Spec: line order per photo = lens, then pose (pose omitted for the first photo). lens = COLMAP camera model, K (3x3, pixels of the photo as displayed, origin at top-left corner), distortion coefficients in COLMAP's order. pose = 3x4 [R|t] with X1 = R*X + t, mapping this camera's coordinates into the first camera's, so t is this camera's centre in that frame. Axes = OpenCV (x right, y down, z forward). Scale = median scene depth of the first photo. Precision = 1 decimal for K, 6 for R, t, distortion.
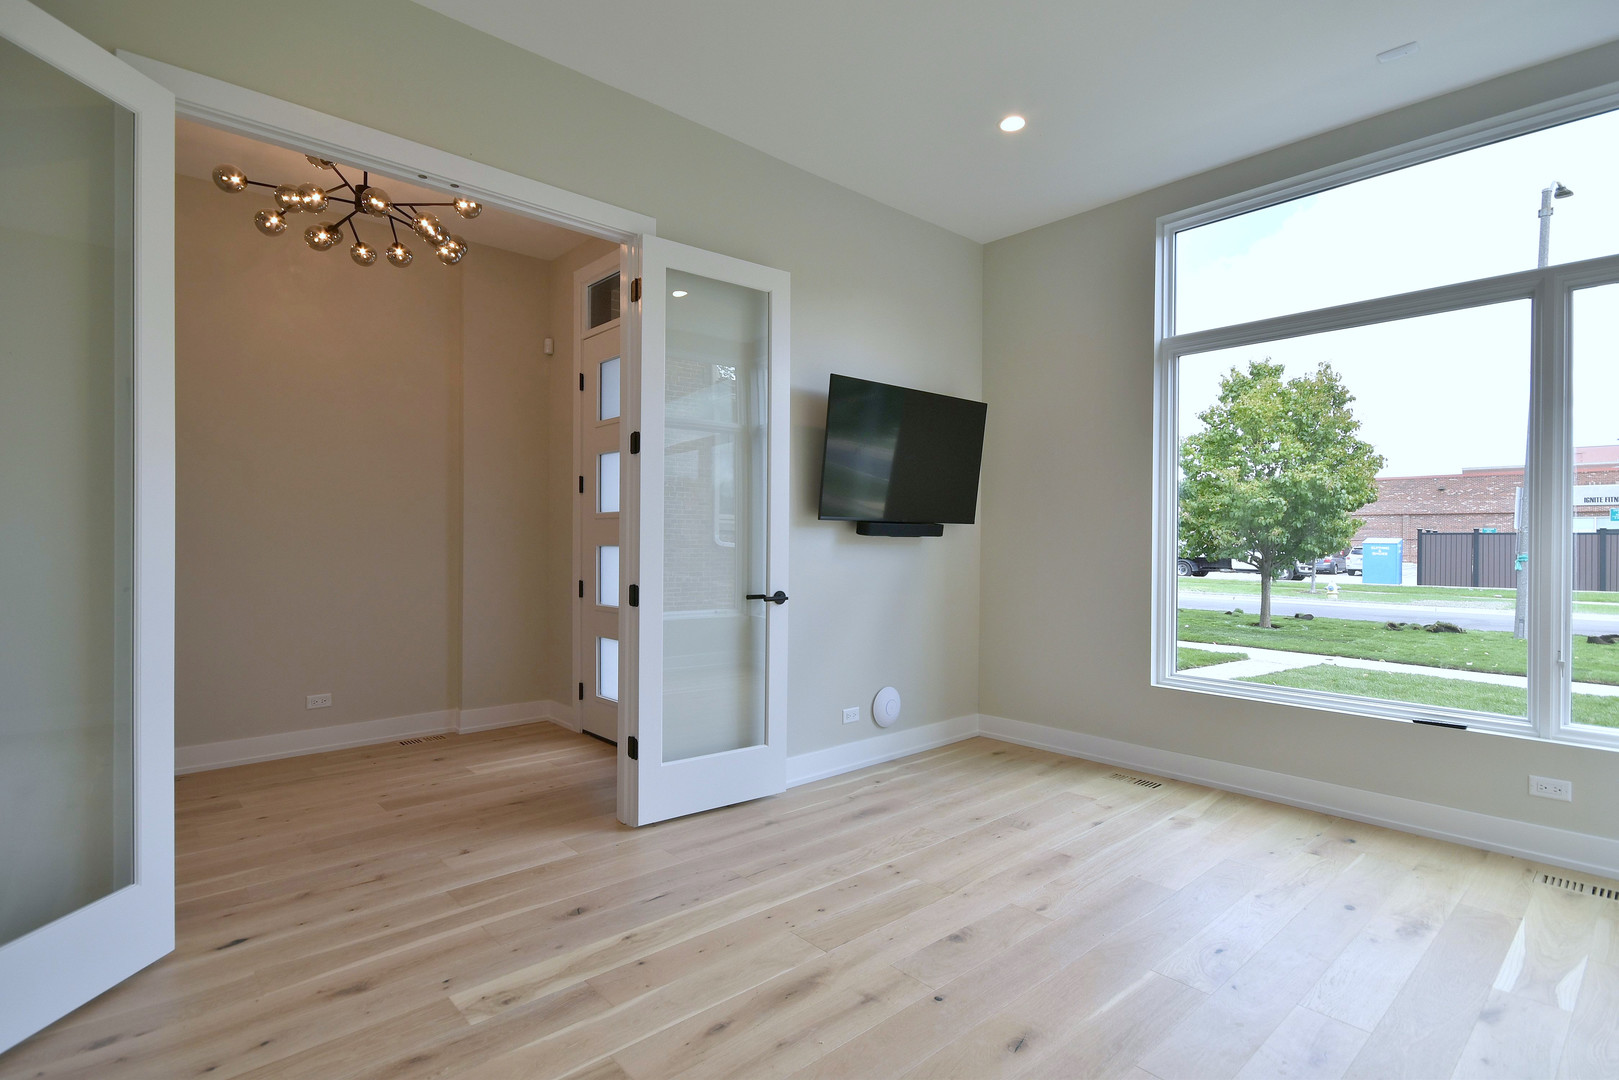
lens RADIAL K [[823.6, 0, 816.1], [0, 823.6, 535.4], [0, 0, 1]] dist [0.020091, 0.000279]
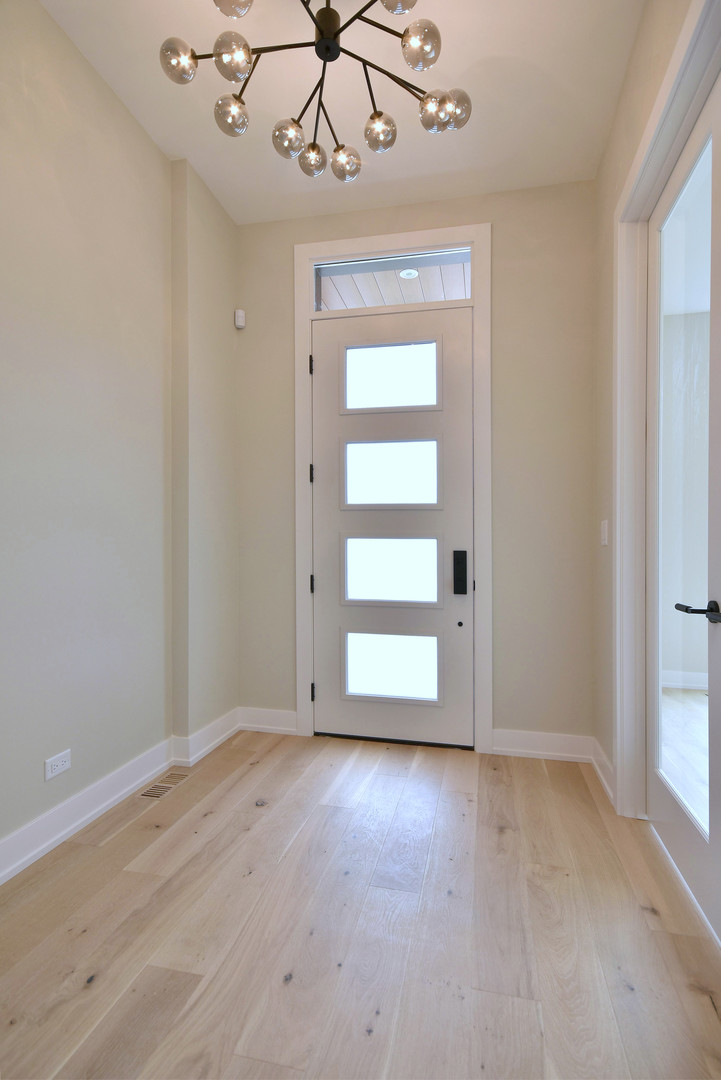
lens RADIAL K [[549.4, 0, 363.4], [0, 549.4, 546.6], [0, 0, 1]] dist [0.020091, 0.000279]
pose [[0.824999, -0.000726, 0.565133, -0.645965], [-0.003102, 0.999978, 0.005813, 0.020983], [-0.565125, -0.006548, 0.824979, 0.491880]]
